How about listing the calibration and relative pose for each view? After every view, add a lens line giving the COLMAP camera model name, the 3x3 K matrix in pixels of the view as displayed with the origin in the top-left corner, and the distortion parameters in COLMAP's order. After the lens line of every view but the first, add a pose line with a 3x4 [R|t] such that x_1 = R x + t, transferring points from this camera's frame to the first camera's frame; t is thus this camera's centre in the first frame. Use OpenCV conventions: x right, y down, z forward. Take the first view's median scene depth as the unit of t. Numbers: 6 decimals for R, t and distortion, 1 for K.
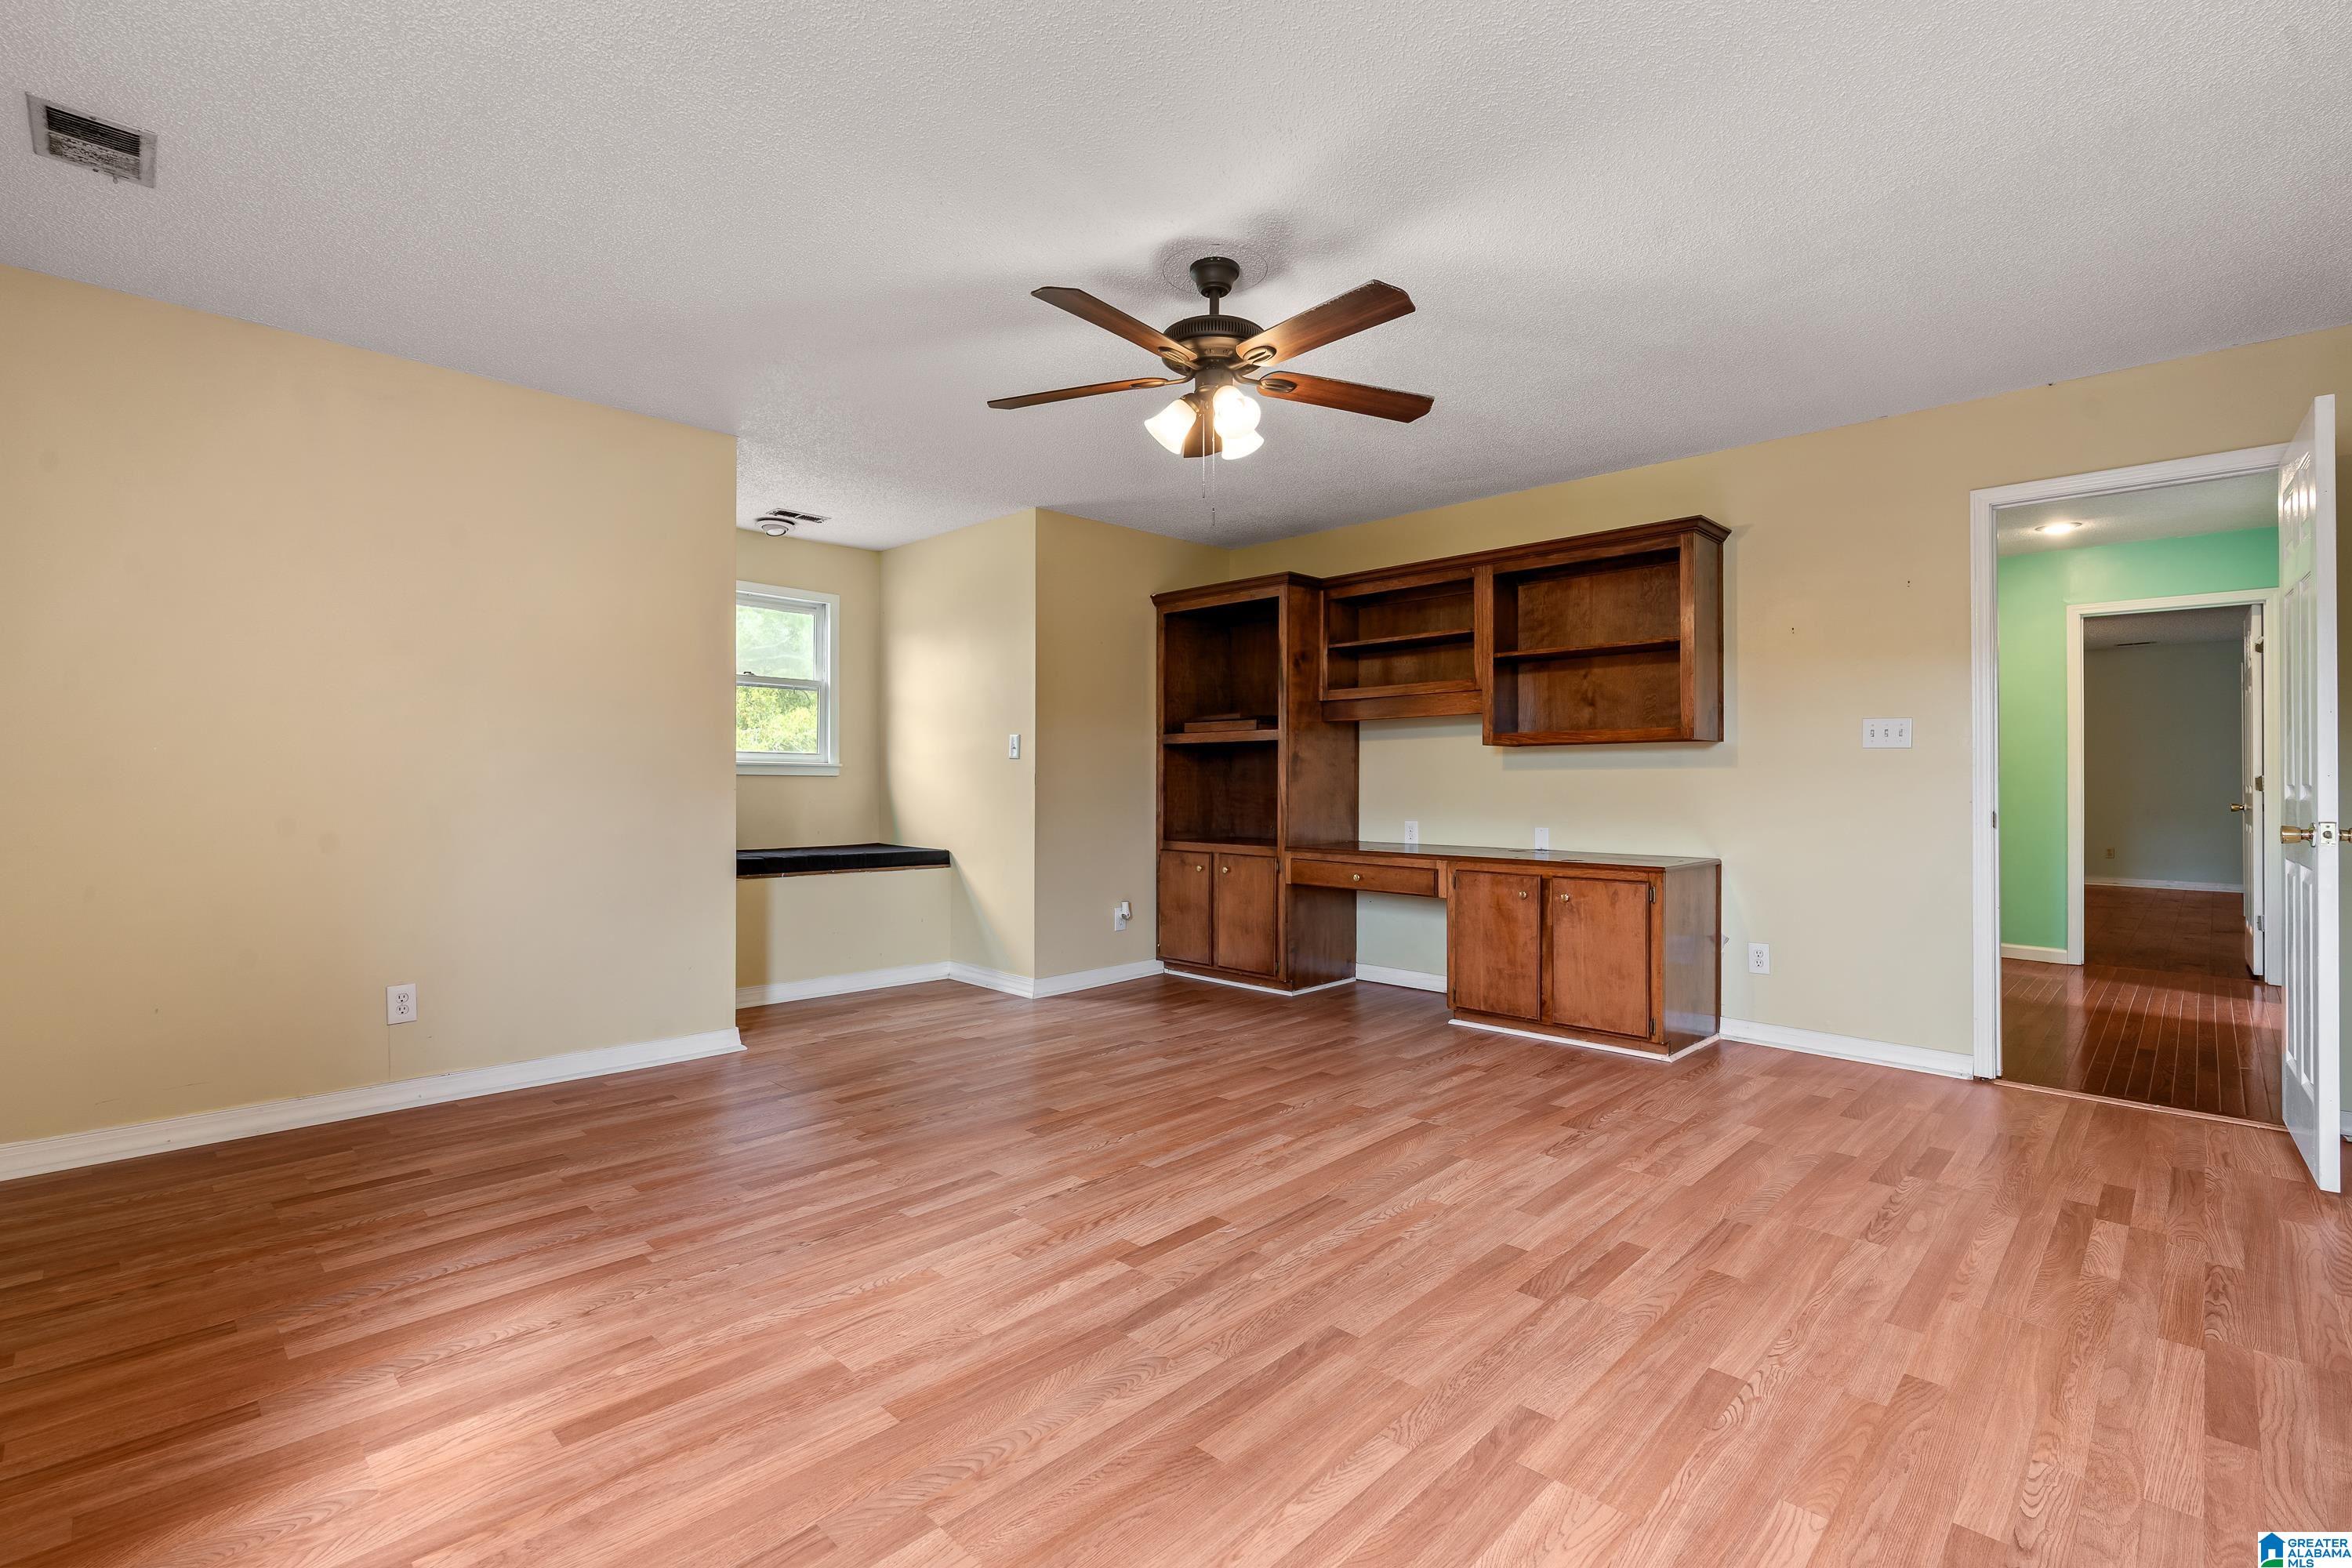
lens RADIAL K [[1049.8, 0, 1186.2], [0, 1049.8, 771.6], [0, 0, 1]] dist [0.001559, 0.000670]
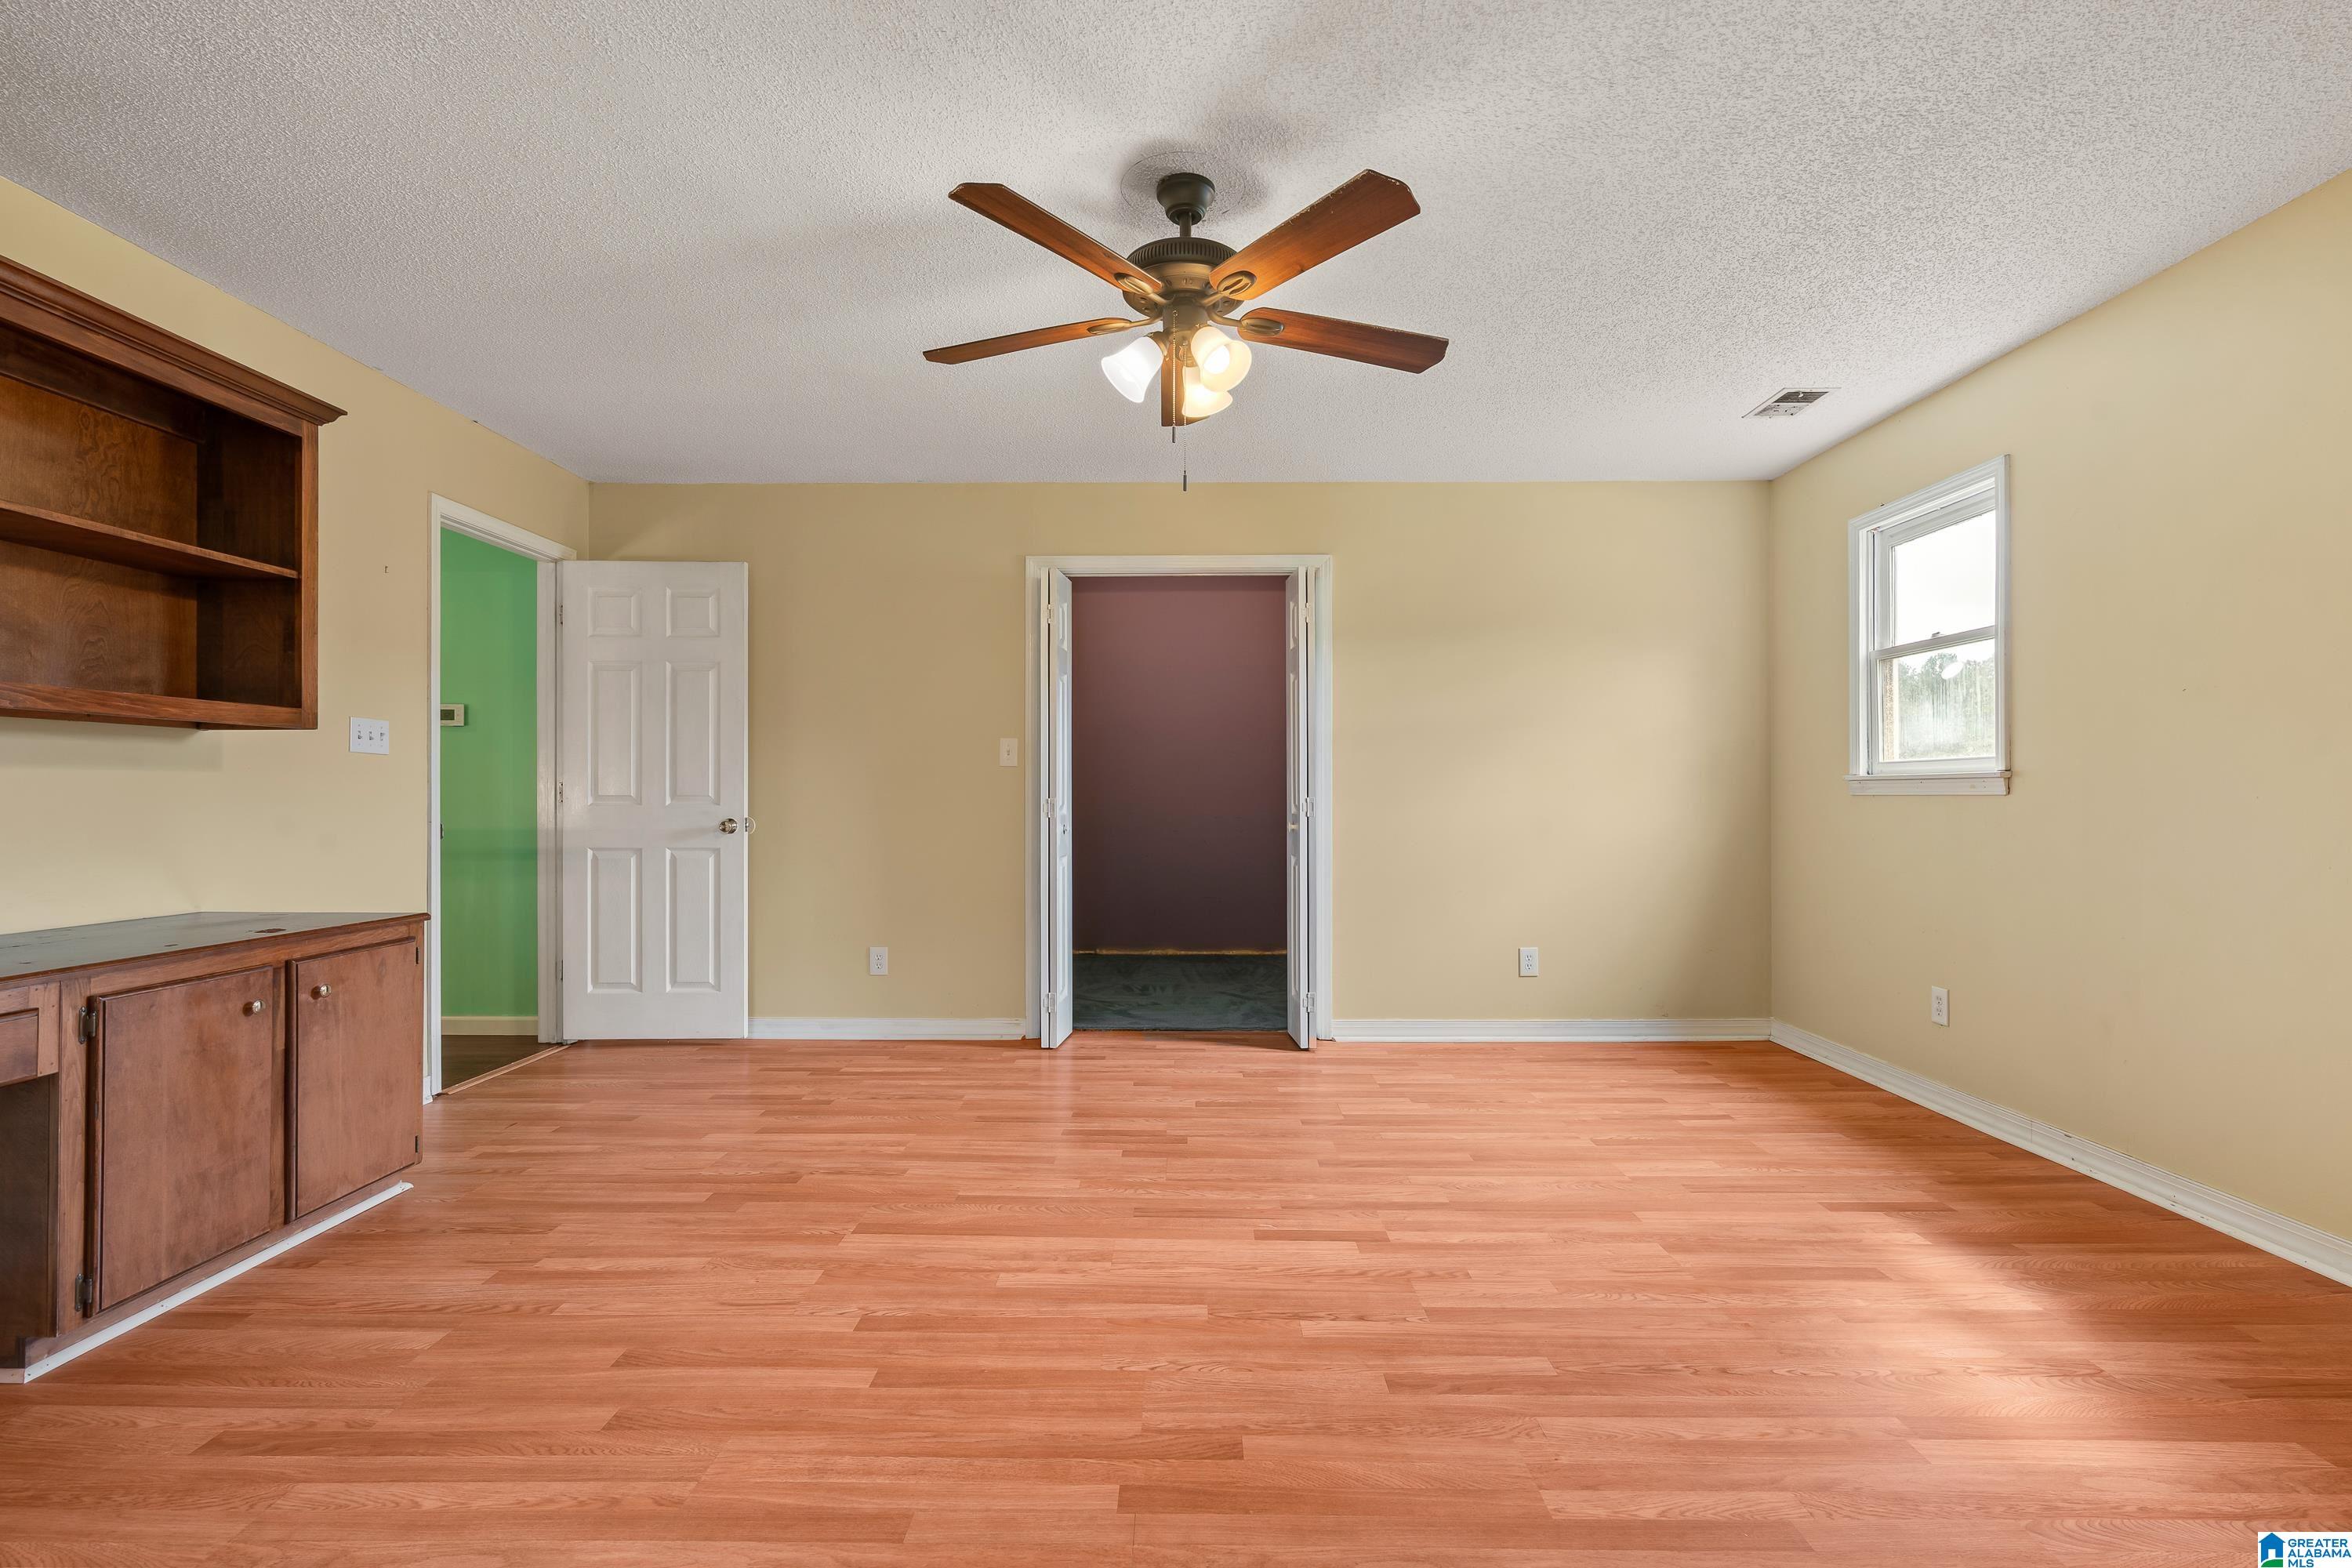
lens RADIAL K [[1066.8, 0, 1171.8], [0, 1066.8, 779.0], [0, 0, 1]] dist [-0.007079, 0.001673]
pose [[-0.681078, 0.009611, 0.732148, -0.580395], [-0.009000, 0.999728, -0.021496, 0.015680], [-0.732156, -0.021230, -0.680806, 1.553050]]
